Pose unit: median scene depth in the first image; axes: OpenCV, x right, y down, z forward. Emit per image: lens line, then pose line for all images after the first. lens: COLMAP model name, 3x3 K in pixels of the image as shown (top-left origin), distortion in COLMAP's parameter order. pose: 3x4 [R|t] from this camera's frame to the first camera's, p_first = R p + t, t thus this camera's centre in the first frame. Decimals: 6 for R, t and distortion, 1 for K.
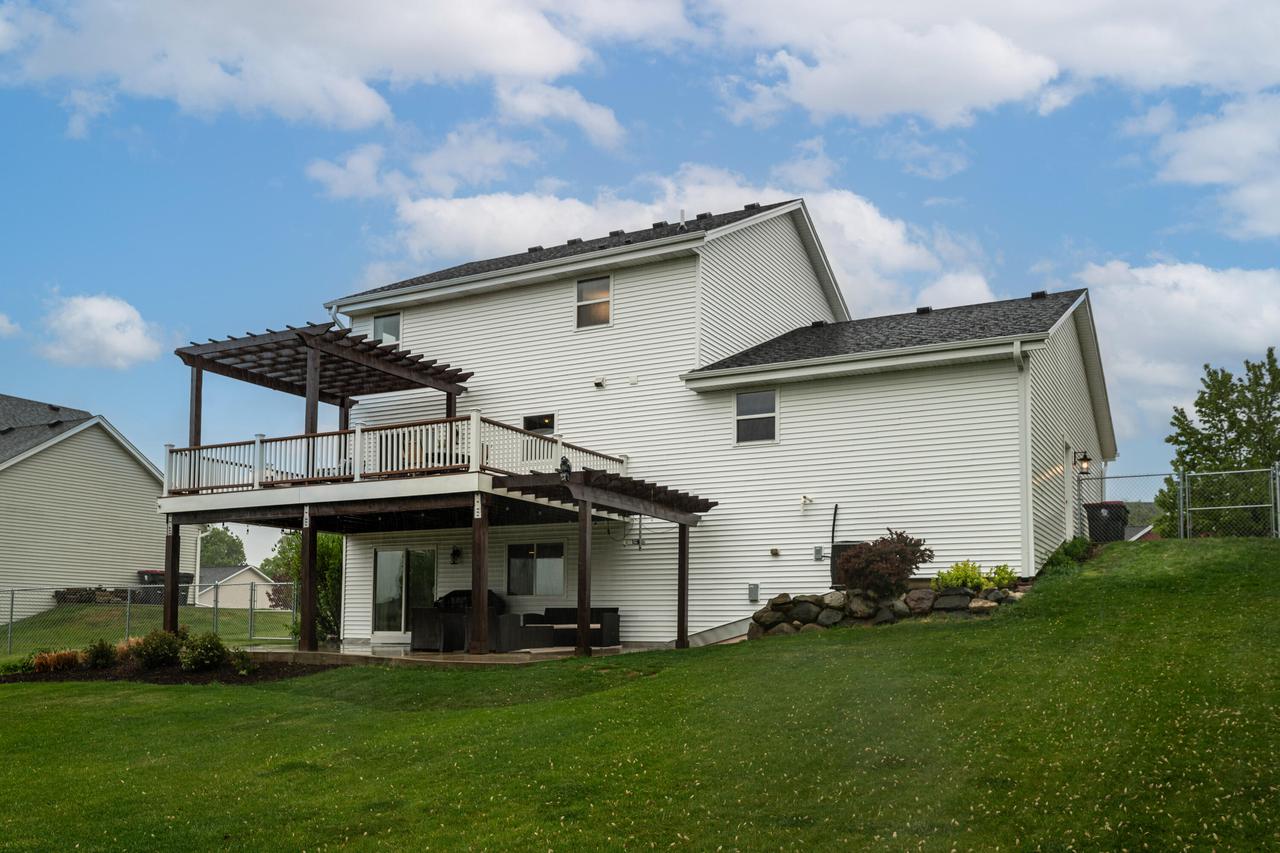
lens RADIAL K [[1057.1, 0, 642.4], [0, 1057.1, 428.5], [0, 0, 1]] dist [-0.006140, -0.000815]
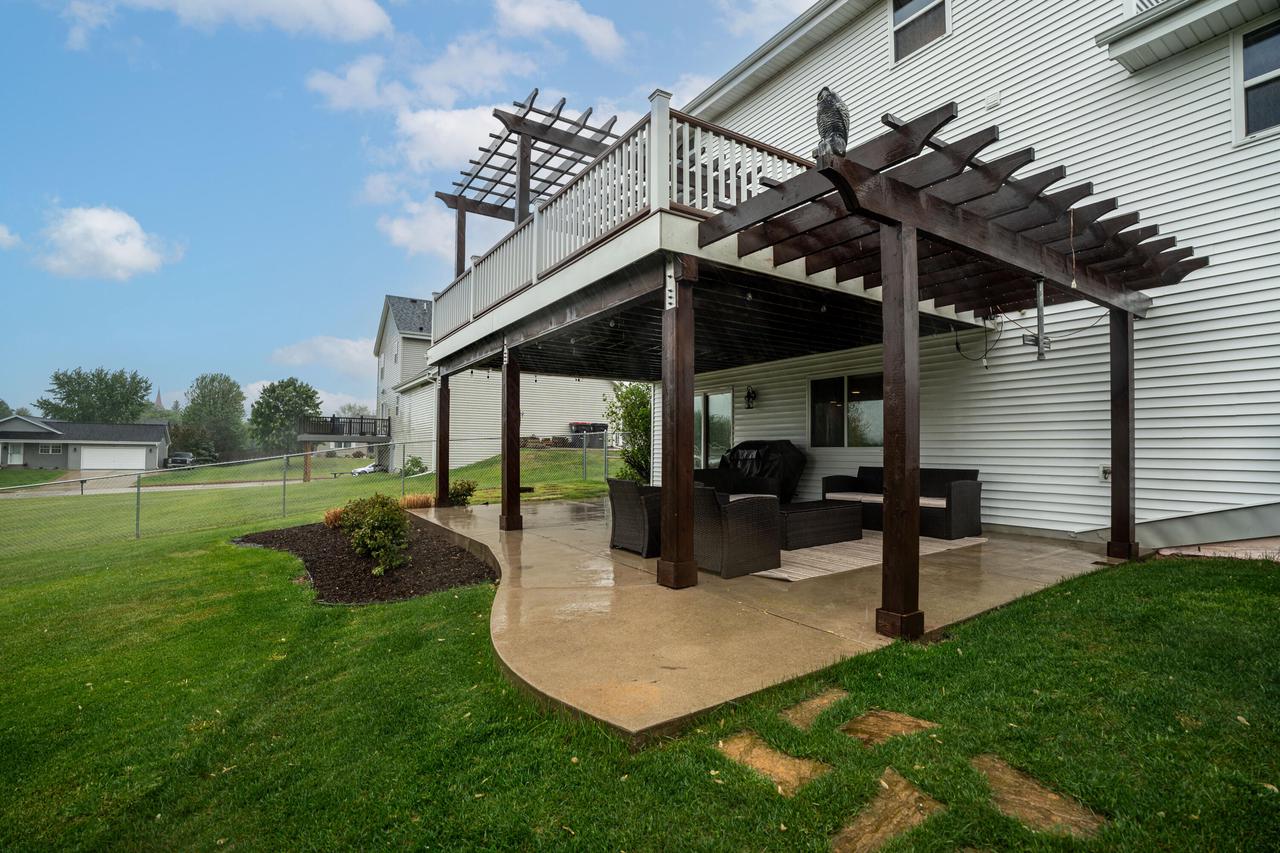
lens RADIAL K [[594.0, 0, 659.5], [0, 594.0, 437.6], [0, 0, 1]] dist [-0.038261, 0.005669]
pose [[0.885296, -0.011679, -0.464881, -0.027394], [0.088880, 0.985505, 0.144500, 0.087369], [0.456454, -0.169244, 0.873502, 0.630493]]
